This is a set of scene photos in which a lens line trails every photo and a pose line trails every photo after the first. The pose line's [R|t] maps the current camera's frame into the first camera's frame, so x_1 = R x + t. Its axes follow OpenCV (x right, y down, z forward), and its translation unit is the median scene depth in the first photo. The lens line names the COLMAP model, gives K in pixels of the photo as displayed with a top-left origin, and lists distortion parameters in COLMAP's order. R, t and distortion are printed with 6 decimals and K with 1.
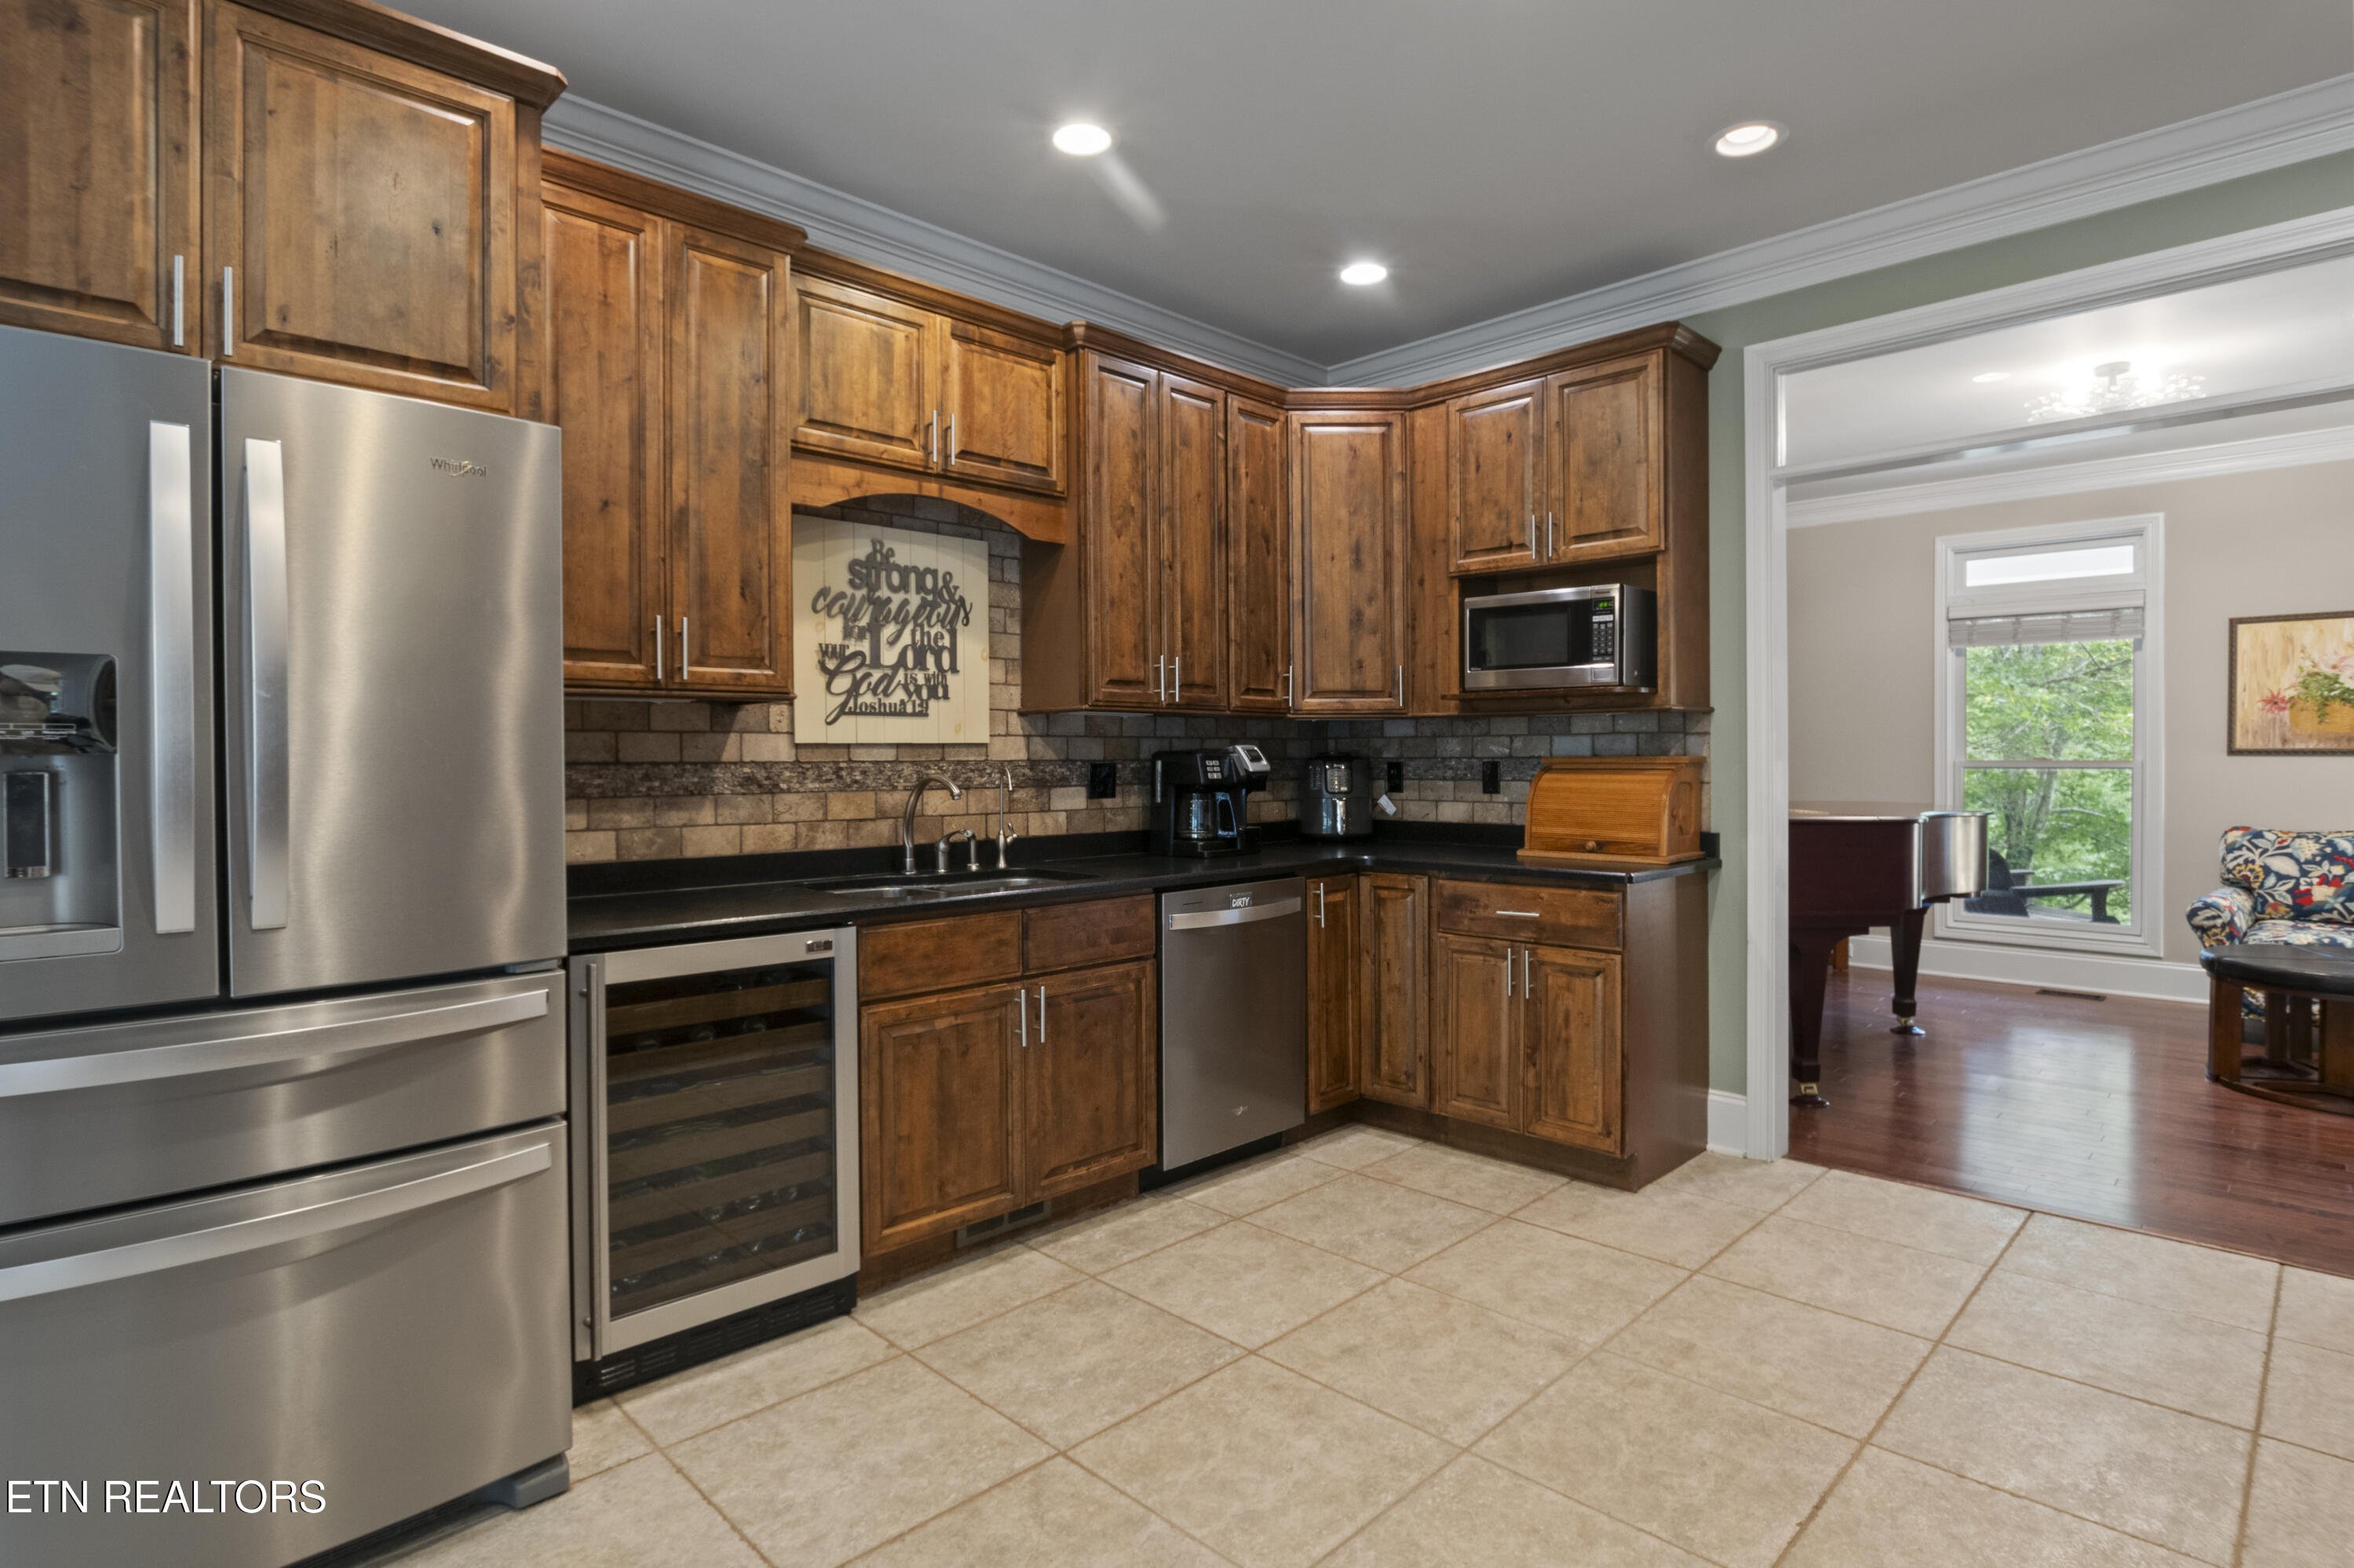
lens RADIAL K [[1197.6, 0, 1177.1], [0, 1197.6, 771.9], [0, 0, 1]] dist [-0.018794, -0.001436]
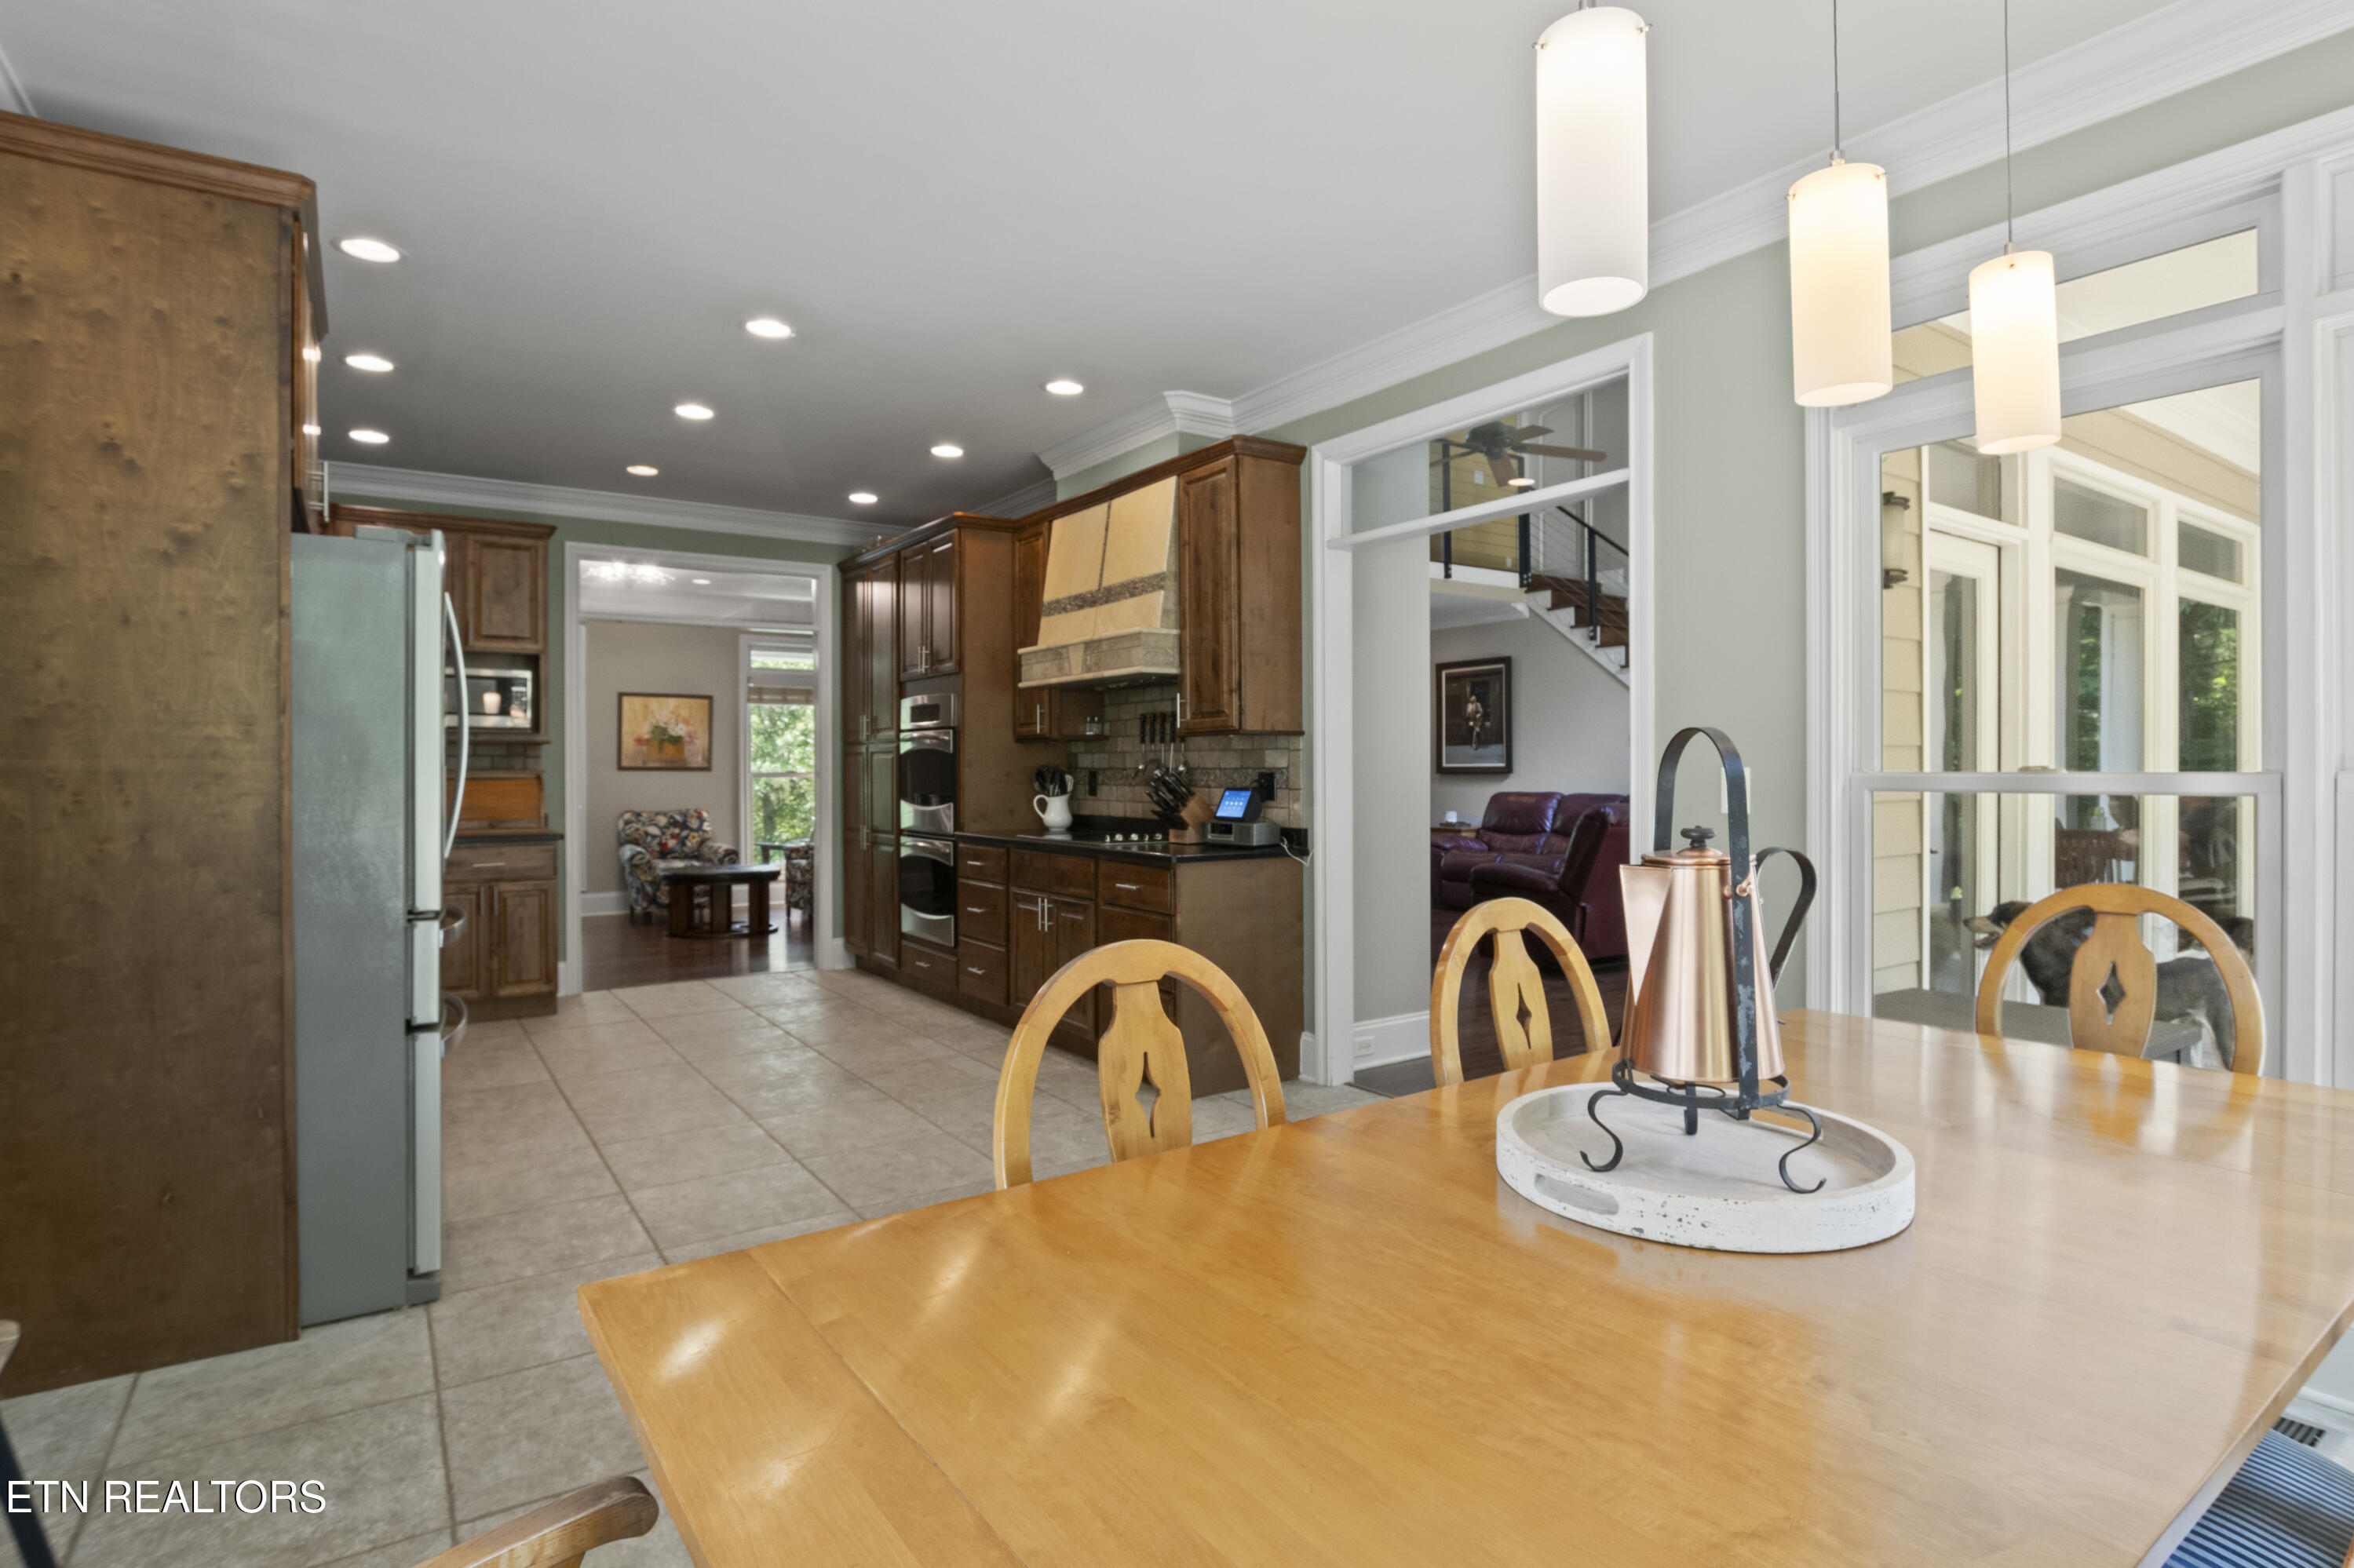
lens RADIAL K [[1197.6, 0, 1183.5], [0, 1197.6, 777.4], [0, 0, 1]] dist [-0.018794, -0.001436]
pose [[0.183147, -0.001974, 0.983084, -0.750540], [0.008927, 0.999960, 0.000345, 0.003204], [-0.983045, 0.008713, 0.183157, -0.164552]]
